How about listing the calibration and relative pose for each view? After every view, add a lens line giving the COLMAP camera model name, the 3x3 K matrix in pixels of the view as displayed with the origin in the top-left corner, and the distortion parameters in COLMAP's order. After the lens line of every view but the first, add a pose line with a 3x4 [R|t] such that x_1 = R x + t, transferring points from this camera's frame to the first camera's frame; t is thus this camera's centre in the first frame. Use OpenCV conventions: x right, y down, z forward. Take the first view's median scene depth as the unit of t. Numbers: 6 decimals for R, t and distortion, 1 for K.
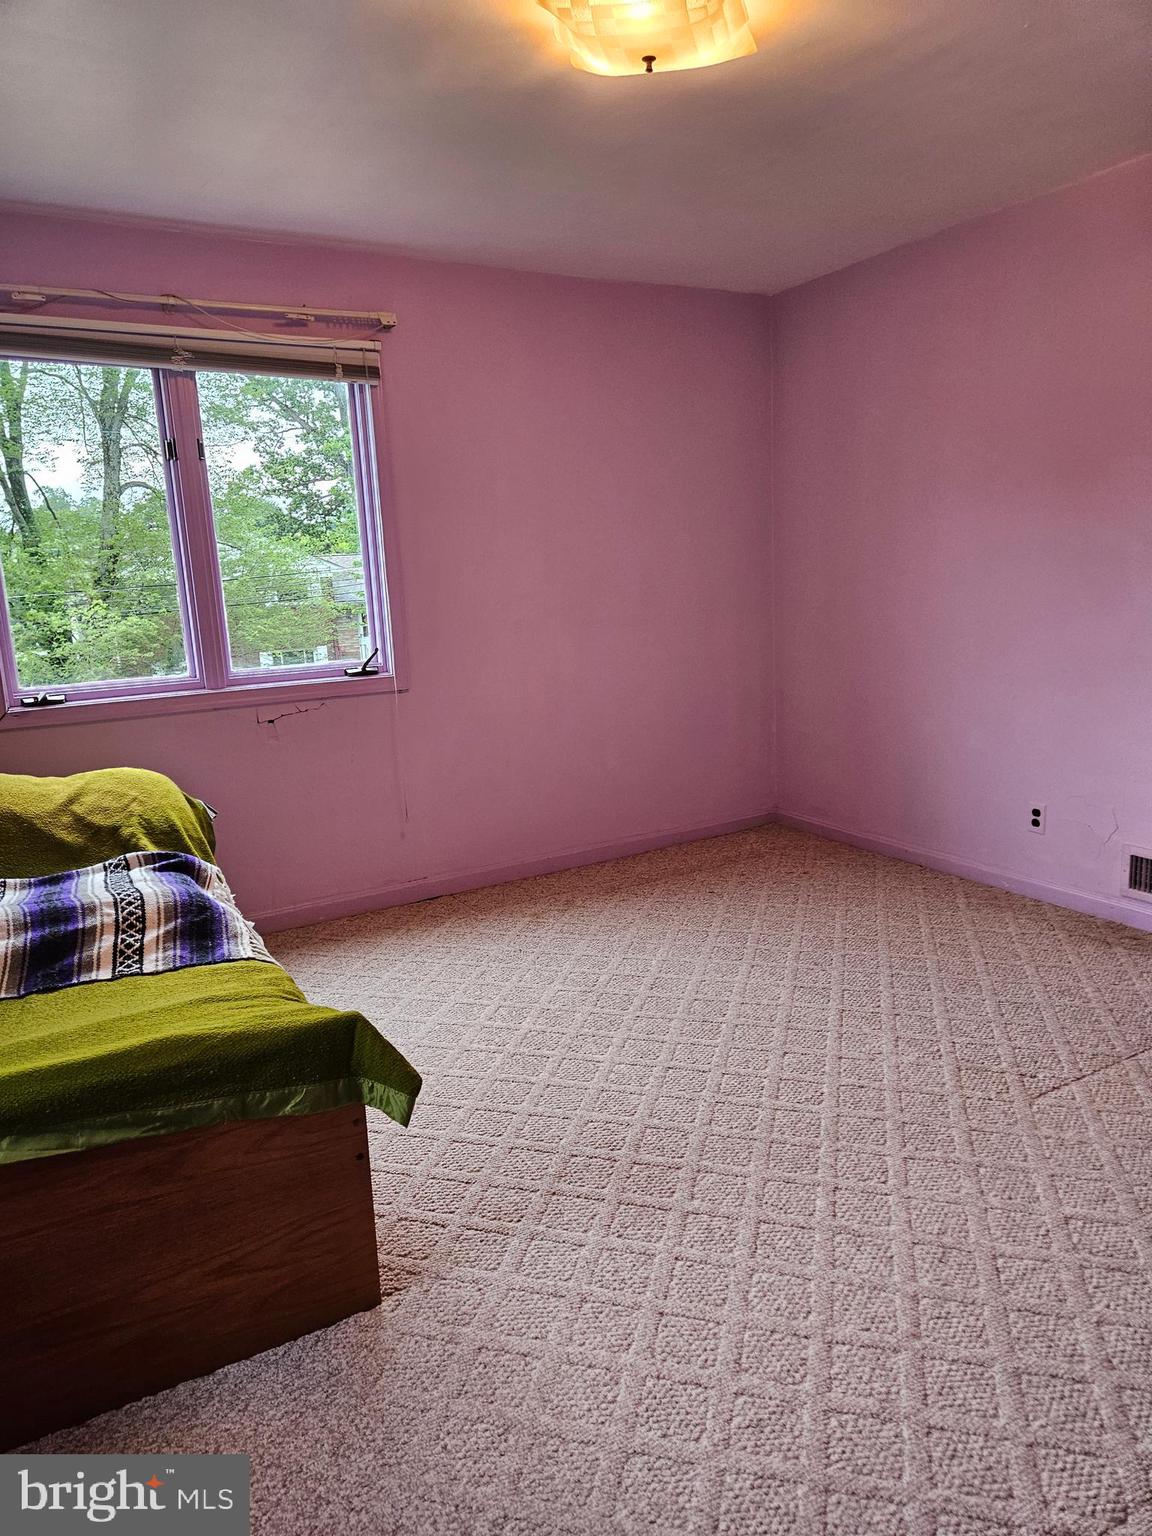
lens RADIAL K [[1023.3, 0, 566.8], [0, 1023.3, 766.2], [0, 0, 1]] dist [0.074704, -0.057173]
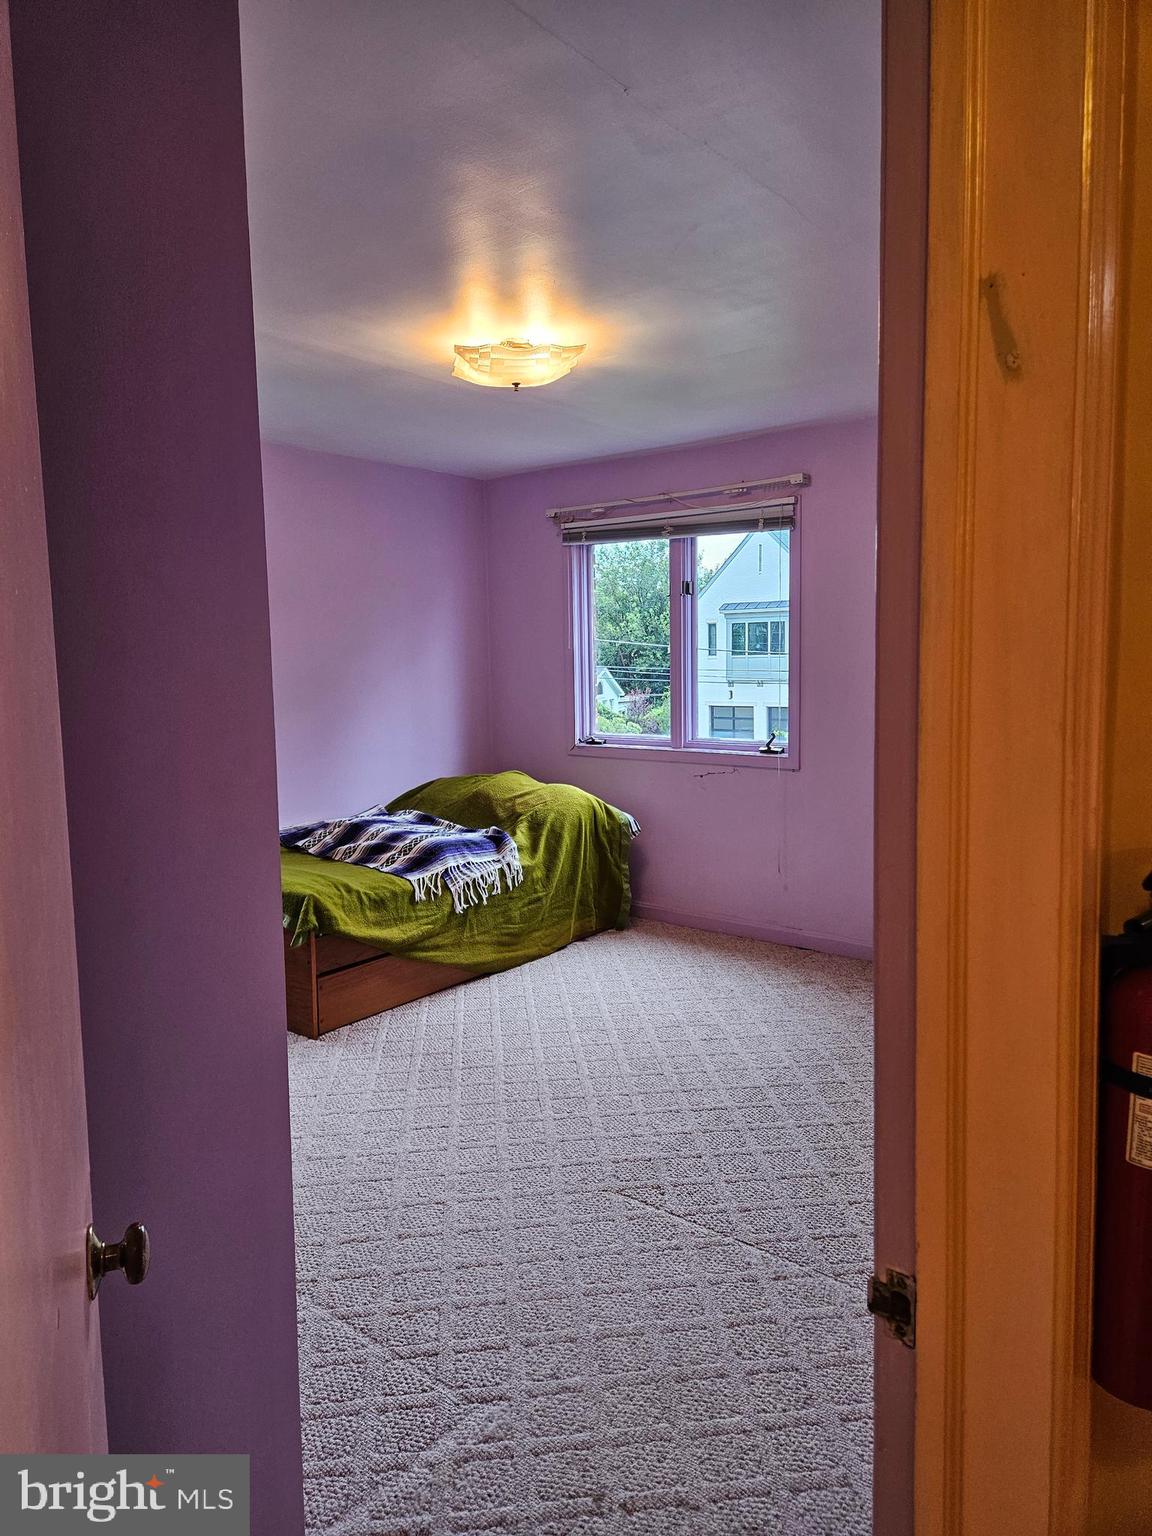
lens RADIAL K [[989.3, 0, 576.0], [0, 989.3, 768.0], [0, 0, 1]] dist [-0.002031, -0.000270]
pose [[0.379019, 0.139785, -0.914770, 0.875733], [-0.186722, 0.979745, 0.072348, -0.121054], [0.906355, 0.143387, 0.397443, 0.322567]]
